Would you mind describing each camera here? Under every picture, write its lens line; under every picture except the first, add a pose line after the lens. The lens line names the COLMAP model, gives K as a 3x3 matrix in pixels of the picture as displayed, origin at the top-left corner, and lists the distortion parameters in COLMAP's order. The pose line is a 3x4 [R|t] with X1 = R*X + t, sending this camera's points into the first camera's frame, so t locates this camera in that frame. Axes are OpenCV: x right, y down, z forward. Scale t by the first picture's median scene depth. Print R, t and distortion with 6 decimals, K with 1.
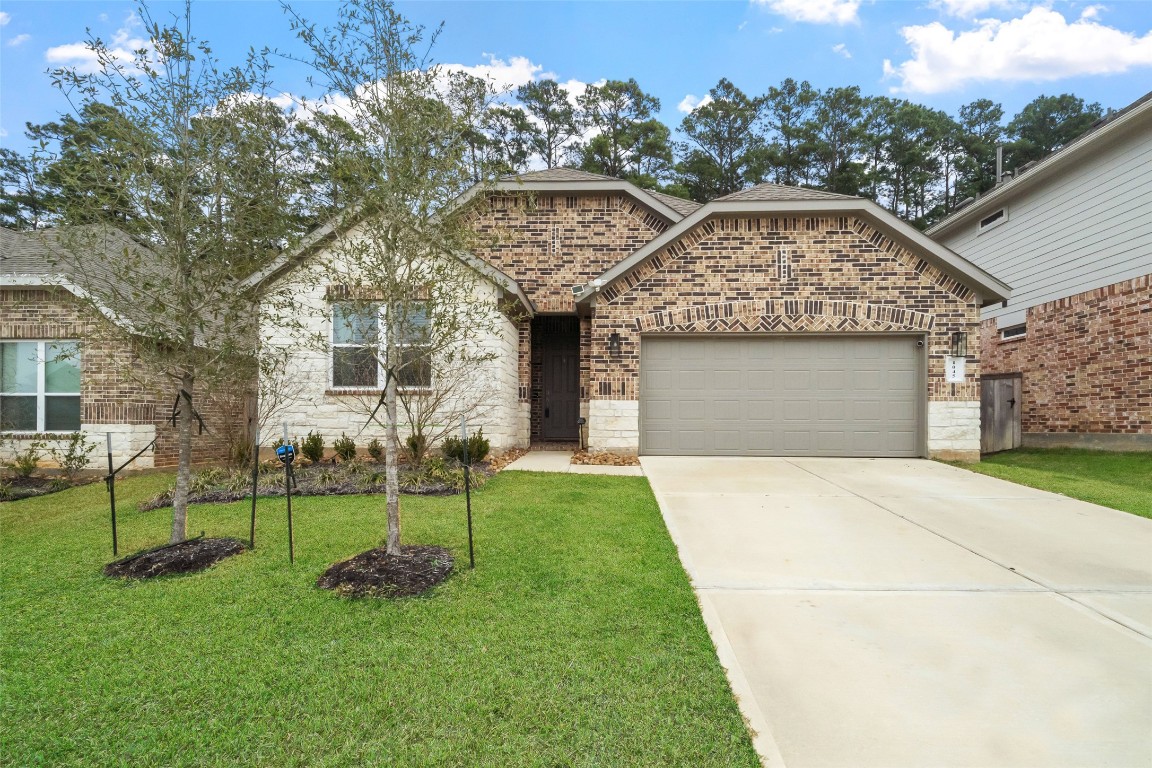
lens RADIAL K [[577.3, 0, 576.0], [0, 577.3, 384.0], [0, 0, 1]] dist [0.002247, 0.000031]
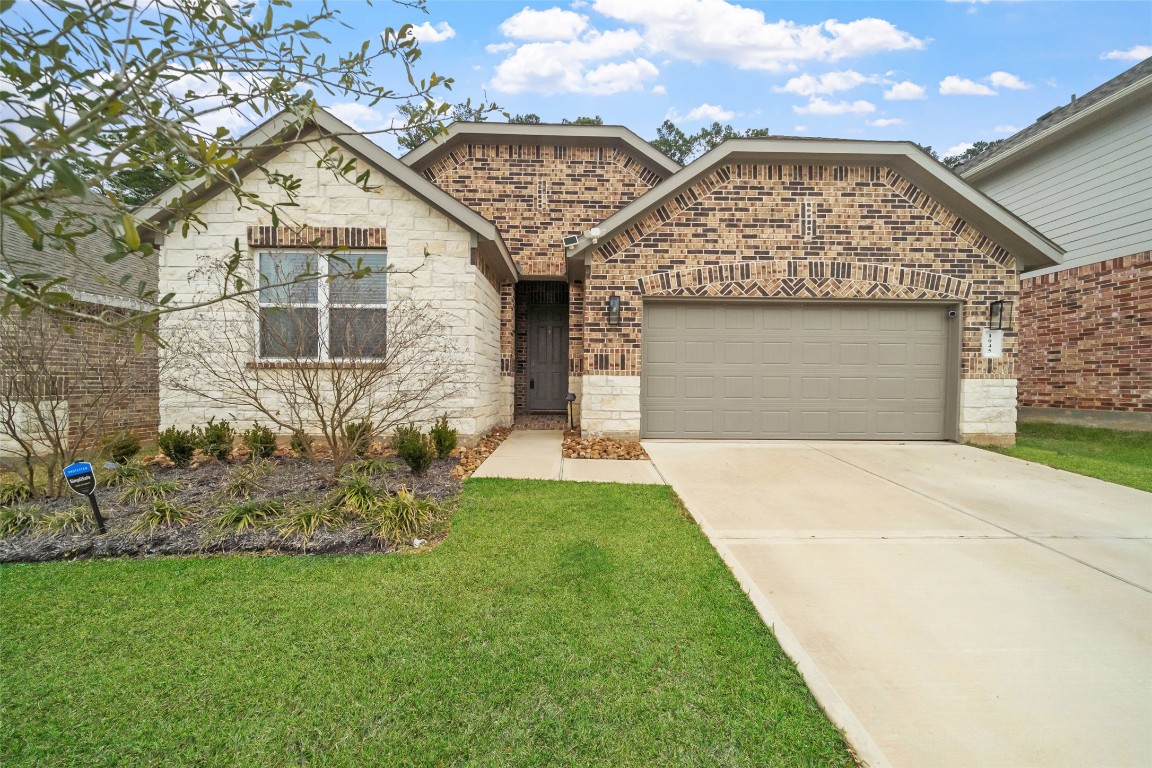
lens RADIAL K [[408.7, 0, 576.0], [0, 408.7, 384.0], [0, 0, 1]] dist [-0.006817, 0.000127]
pose [[0.998211, 0.003531, 0.059680, -0.022542], [-0.007910, 0.997278, 0.073303, -0.003376], [-0.059258, -0.073644, 0.995522, 0.394365]]
